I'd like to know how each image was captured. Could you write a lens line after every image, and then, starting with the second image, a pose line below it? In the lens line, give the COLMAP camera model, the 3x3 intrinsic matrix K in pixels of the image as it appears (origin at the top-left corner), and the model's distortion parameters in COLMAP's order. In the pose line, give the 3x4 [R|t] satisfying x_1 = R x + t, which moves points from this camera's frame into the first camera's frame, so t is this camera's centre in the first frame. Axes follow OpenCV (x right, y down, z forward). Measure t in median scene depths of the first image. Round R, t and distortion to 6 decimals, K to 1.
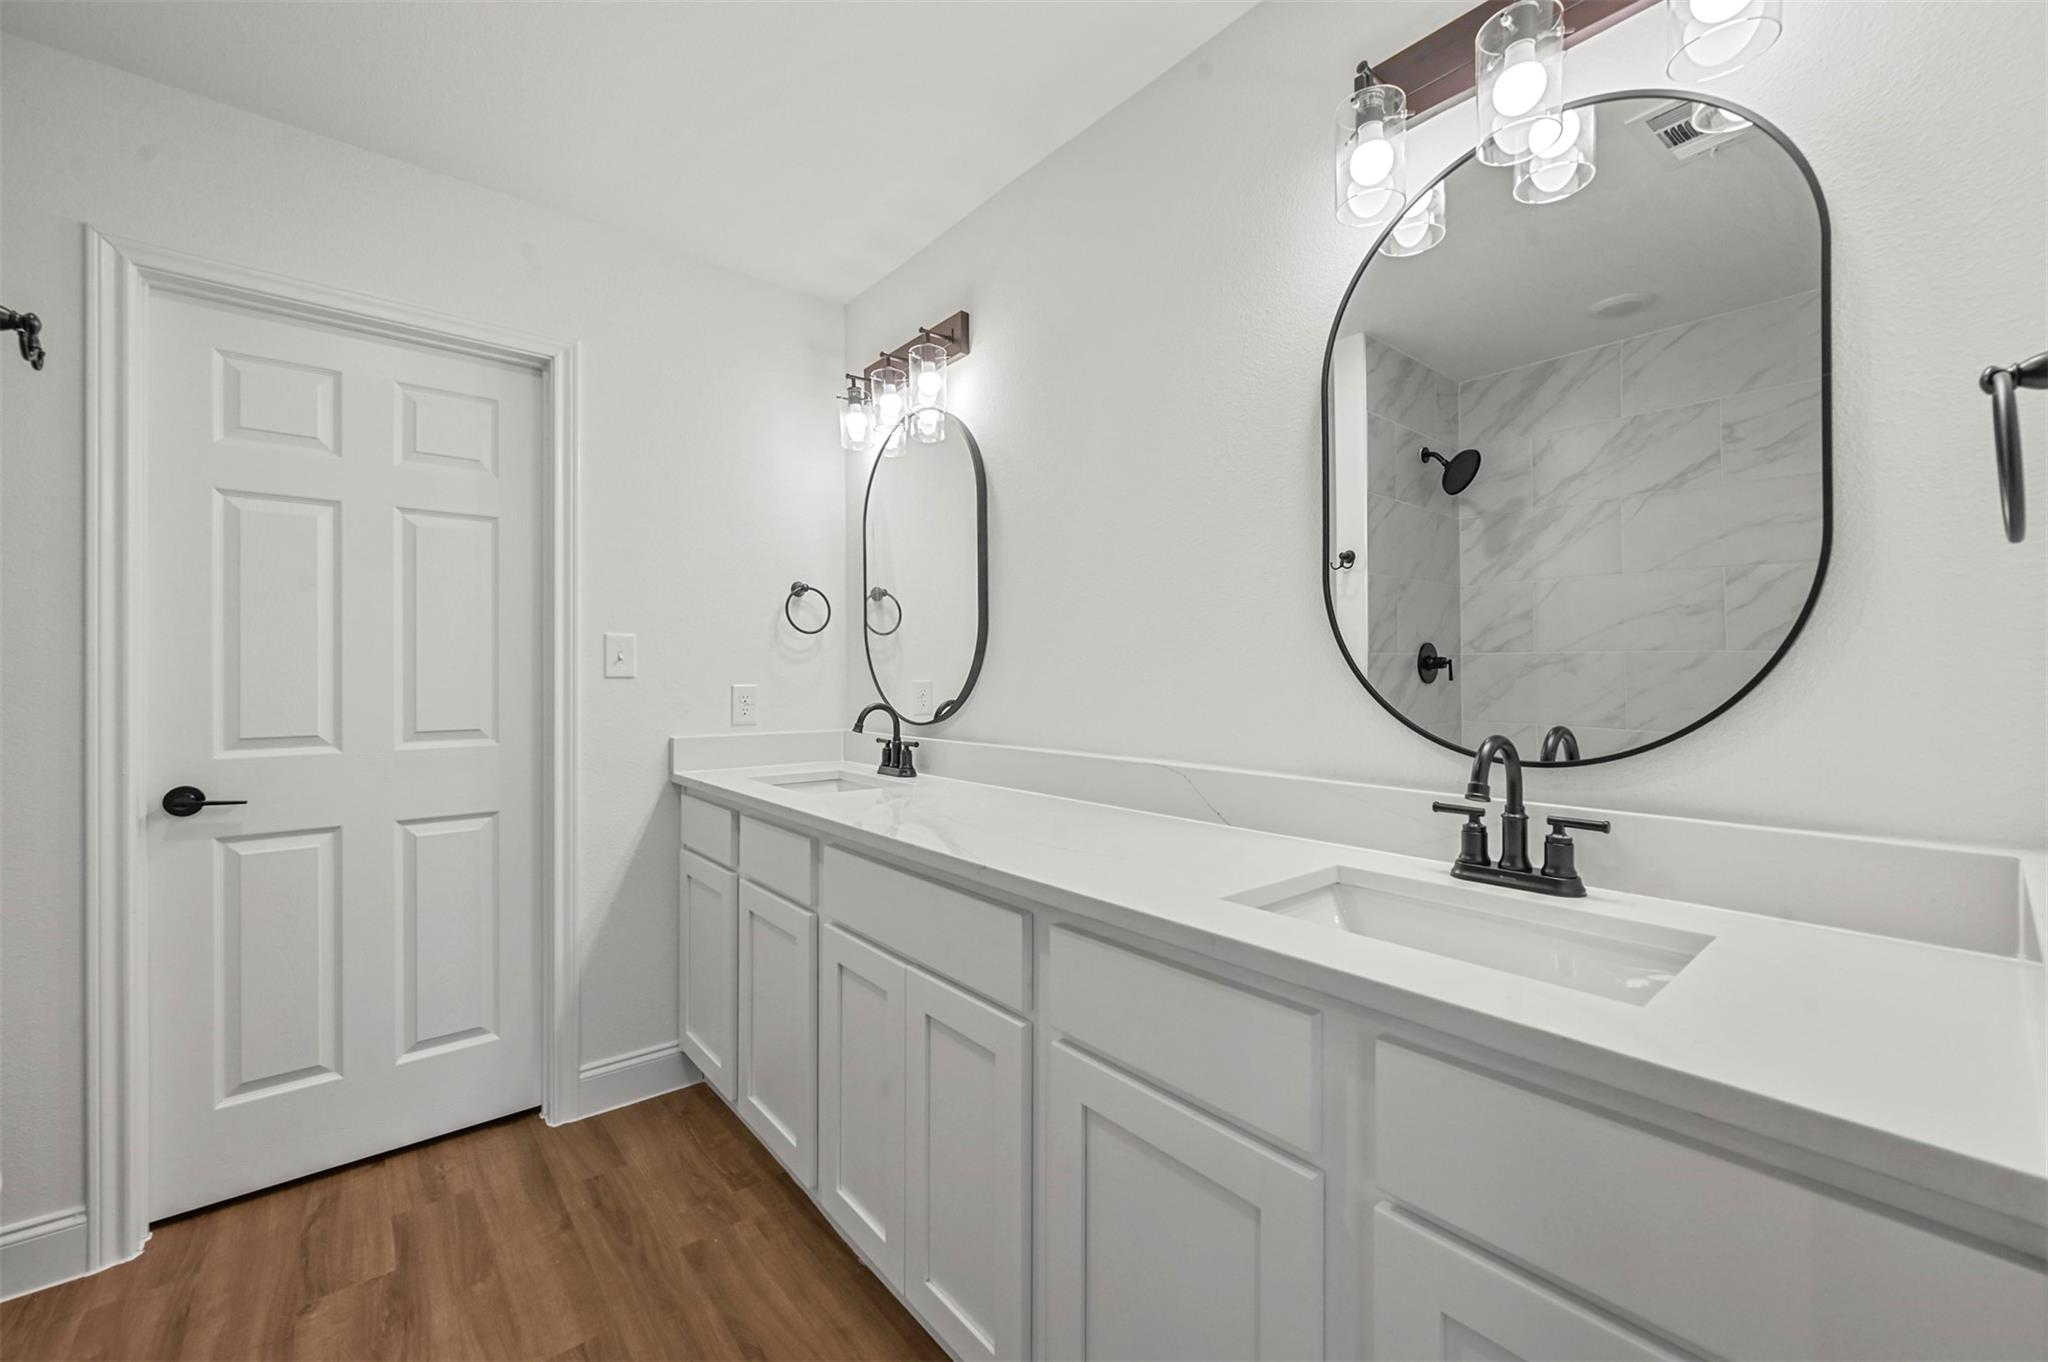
lens RADIAL K [[811.6, 0, 1017.9], [0, 811.6, 669.0], [0, 0, 1]] dist [0.000116, -0.000308]
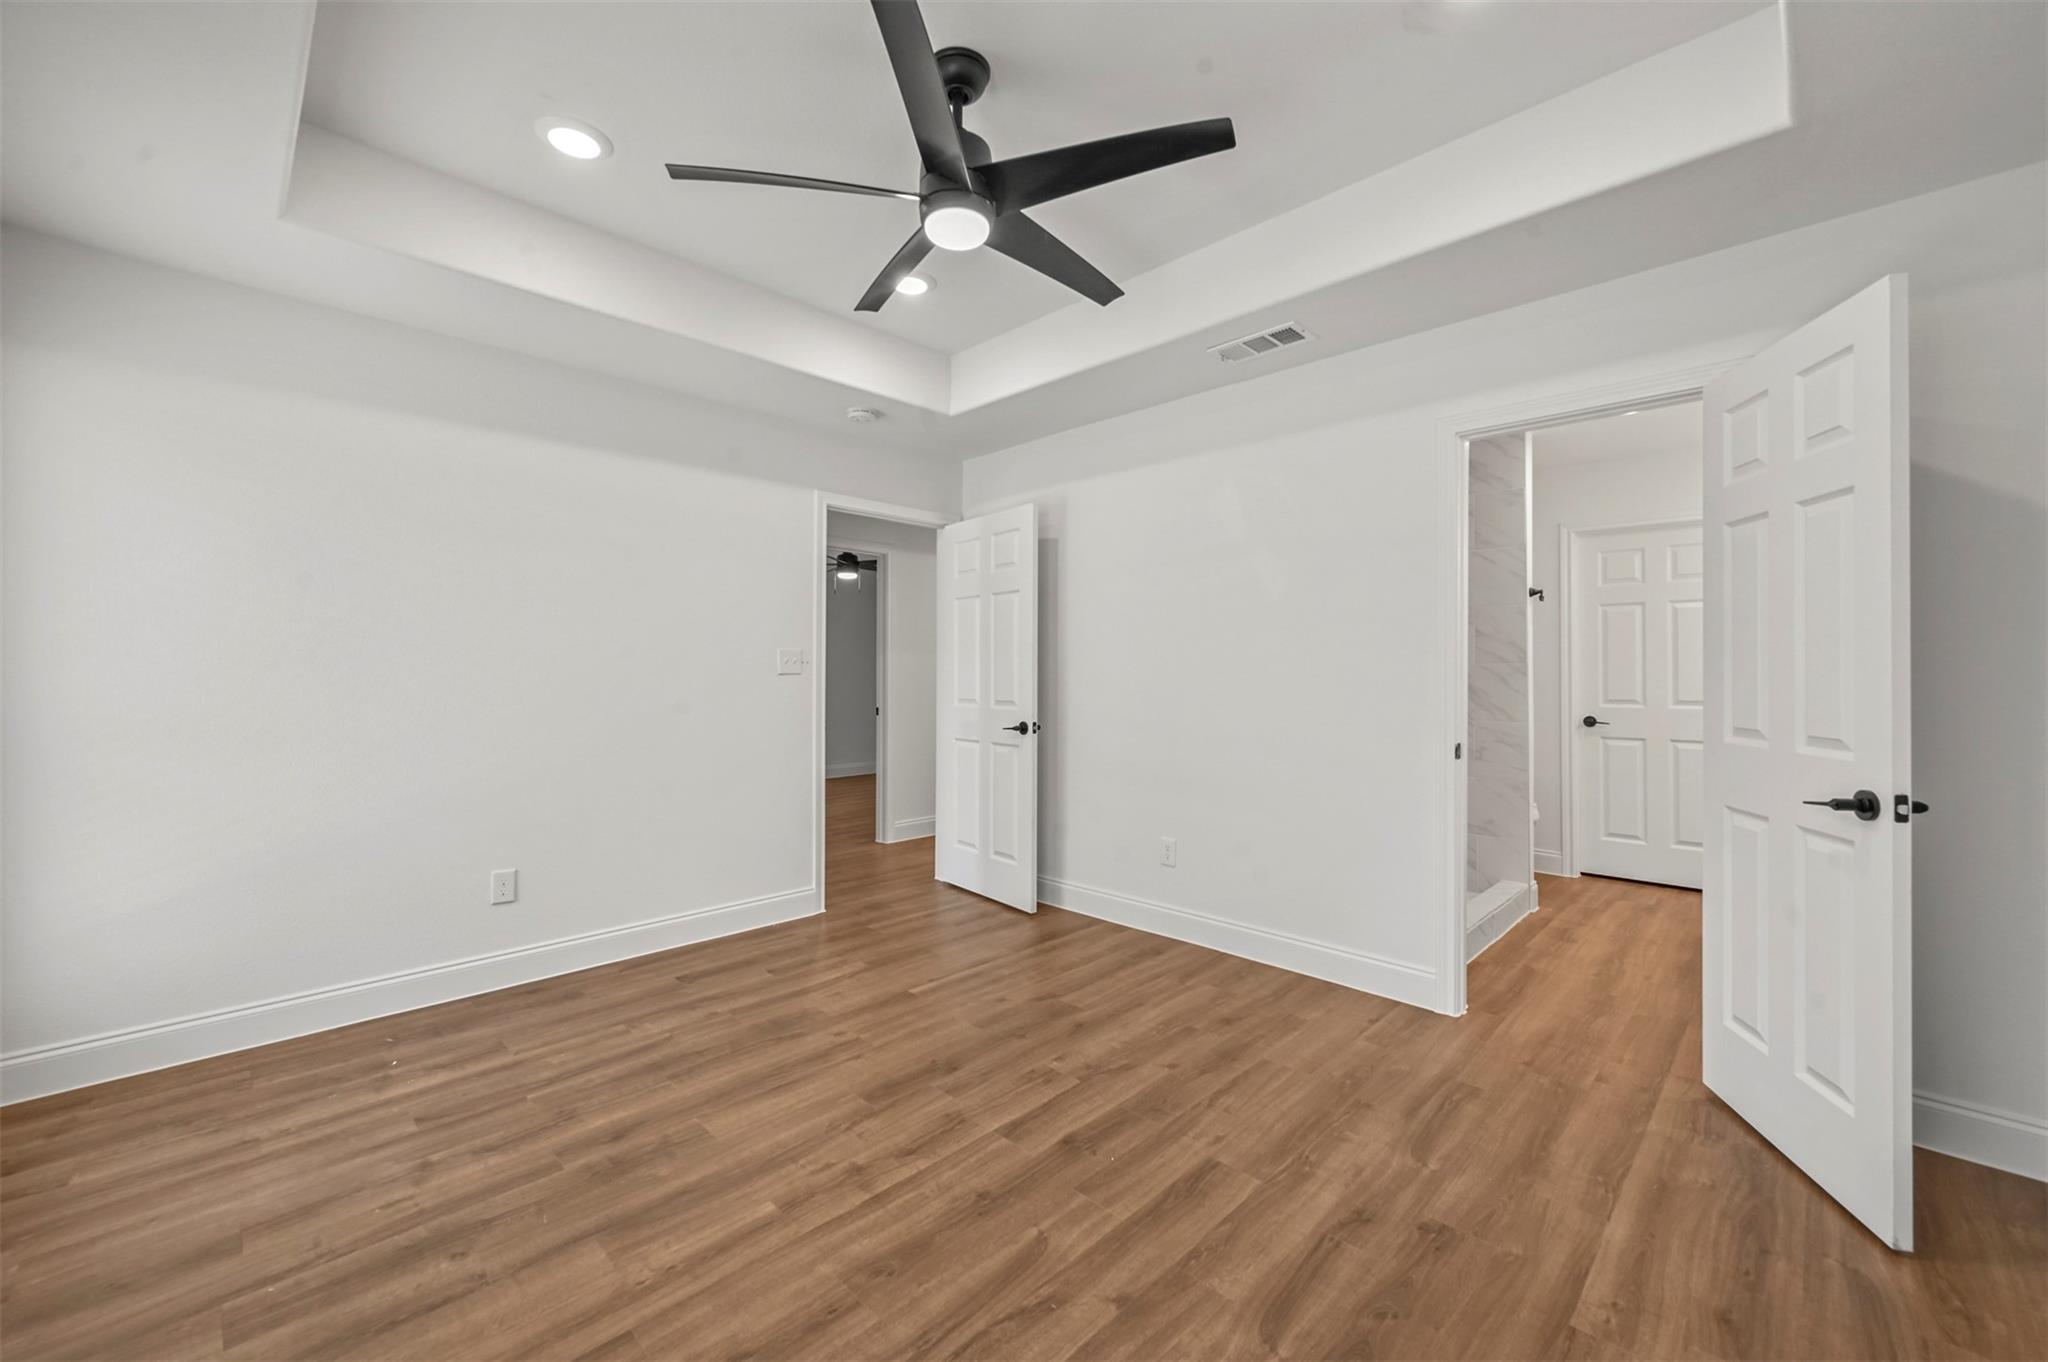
lens RADIAL K [[811.6, 0, 1022.0], [0, 811.6, 675.4], [0, 0, 1]] dist [0.000116, -0.000308]
pose [[0.109628, 0.003272, -0.993967, 0.114809], [0.009211, 0.999948, 0.004308, -0.001620], [0.993930, -0.009627, 0.109592, -0.092988]]
